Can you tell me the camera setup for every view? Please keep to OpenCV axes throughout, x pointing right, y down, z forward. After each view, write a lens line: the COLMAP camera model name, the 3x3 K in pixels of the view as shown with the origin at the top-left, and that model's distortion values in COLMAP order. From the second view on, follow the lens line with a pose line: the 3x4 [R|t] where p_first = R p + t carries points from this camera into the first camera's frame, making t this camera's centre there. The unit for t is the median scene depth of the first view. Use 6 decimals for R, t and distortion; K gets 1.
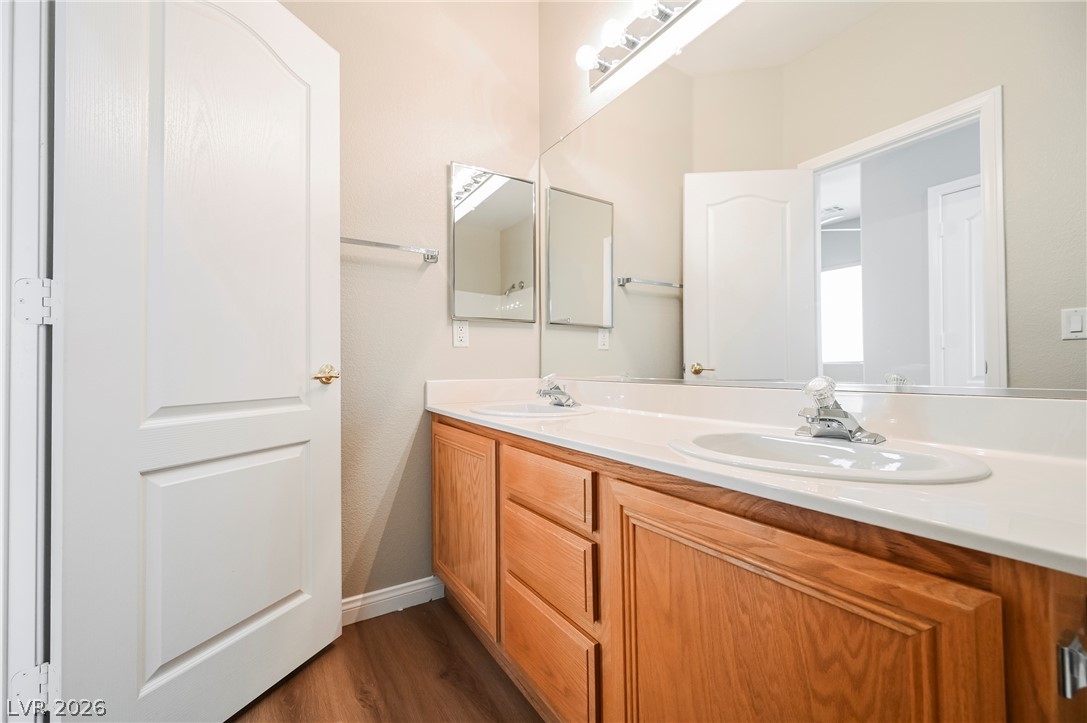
lens RADIAL K [[426.6, 0, 514.2], [0, 426.6, 360.5], [0, 0, 1]] dist [-0.001188, 0.000458]
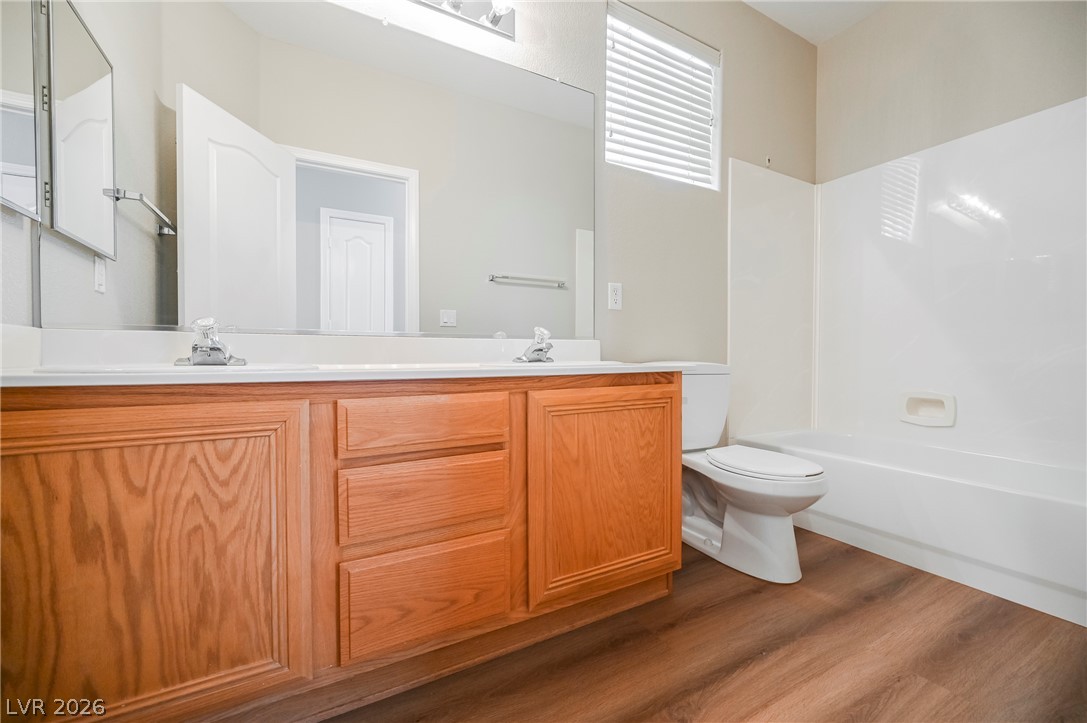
lens RADIAL K [[426.6, 0, 549.3], [0, 426.6, 363.9], [0, 0, 1]] dist [-0.001188, 0.000458]
pose [[0.050304, -0.007665, 0.998705, -0.658247], [-0.019281, 0.999777, 0.008644, 0.106921], [-0.998548, -0.019691, 0.050145, 0.522795]]
